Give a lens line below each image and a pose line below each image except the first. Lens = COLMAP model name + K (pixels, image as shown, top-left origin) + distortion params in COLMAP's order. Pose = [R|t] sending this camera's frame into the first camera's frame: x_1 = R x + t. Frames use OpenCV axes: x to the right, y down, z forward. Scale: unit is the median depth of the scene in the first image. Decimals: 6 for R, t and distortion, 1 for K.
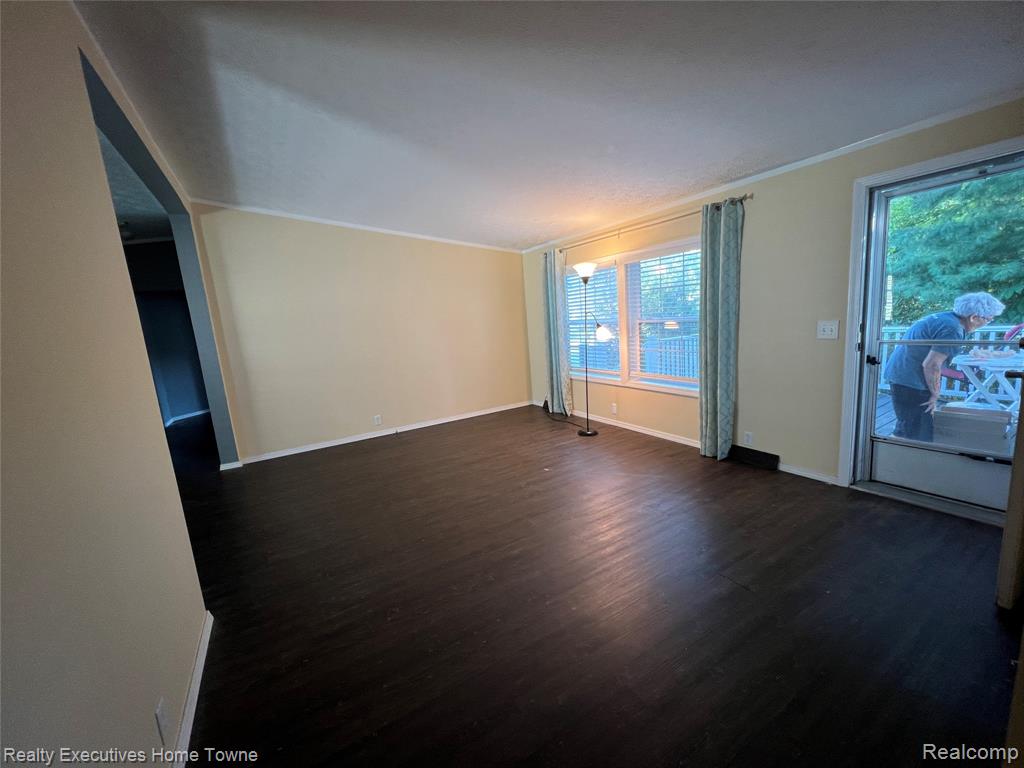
lens RADIAL K [[407.5, 0, 511.6], [0, 407.5, 380.9], [0, 0, 1]] dist [-0.001433, -0.000698]
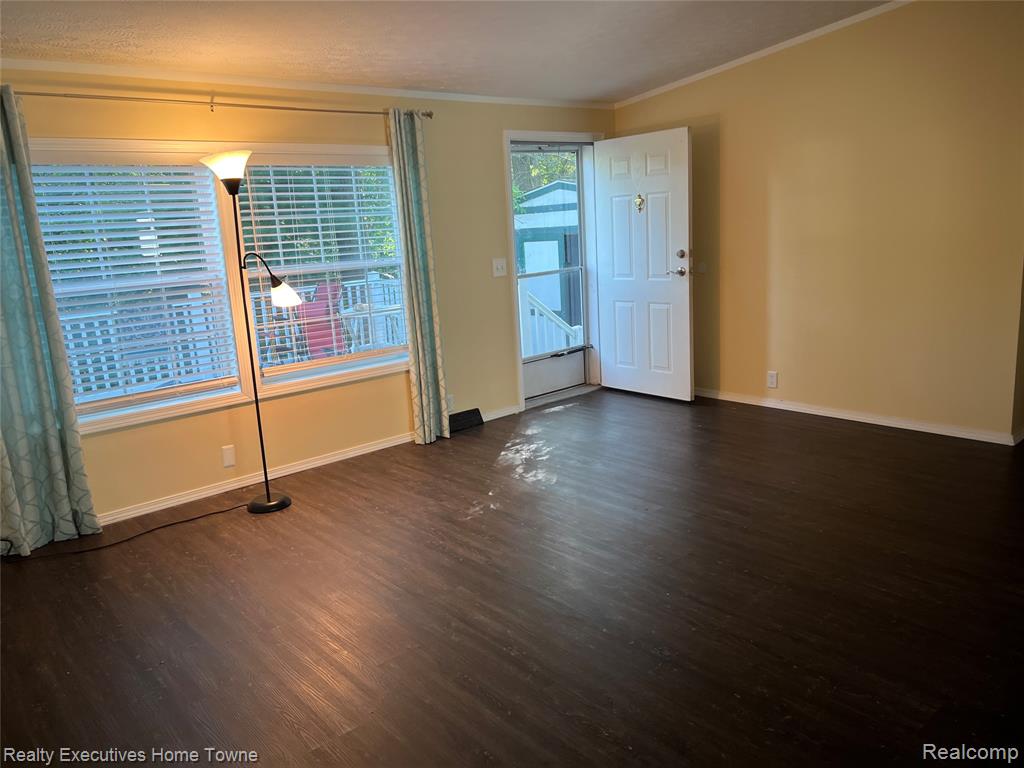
lens RADIAL K [[769.5, 0, 511.4], [0, 769.5, 384.8], [0, 0, 1]] dist [0.040318, -0.040680]
pose [[-0.175212, -0.127380, 0.976256, -0.924730], [0.223391, 0.960588, 0.165428, -0.121315], [-0.958852, 0.247072, -0.139851, 1.022279]]
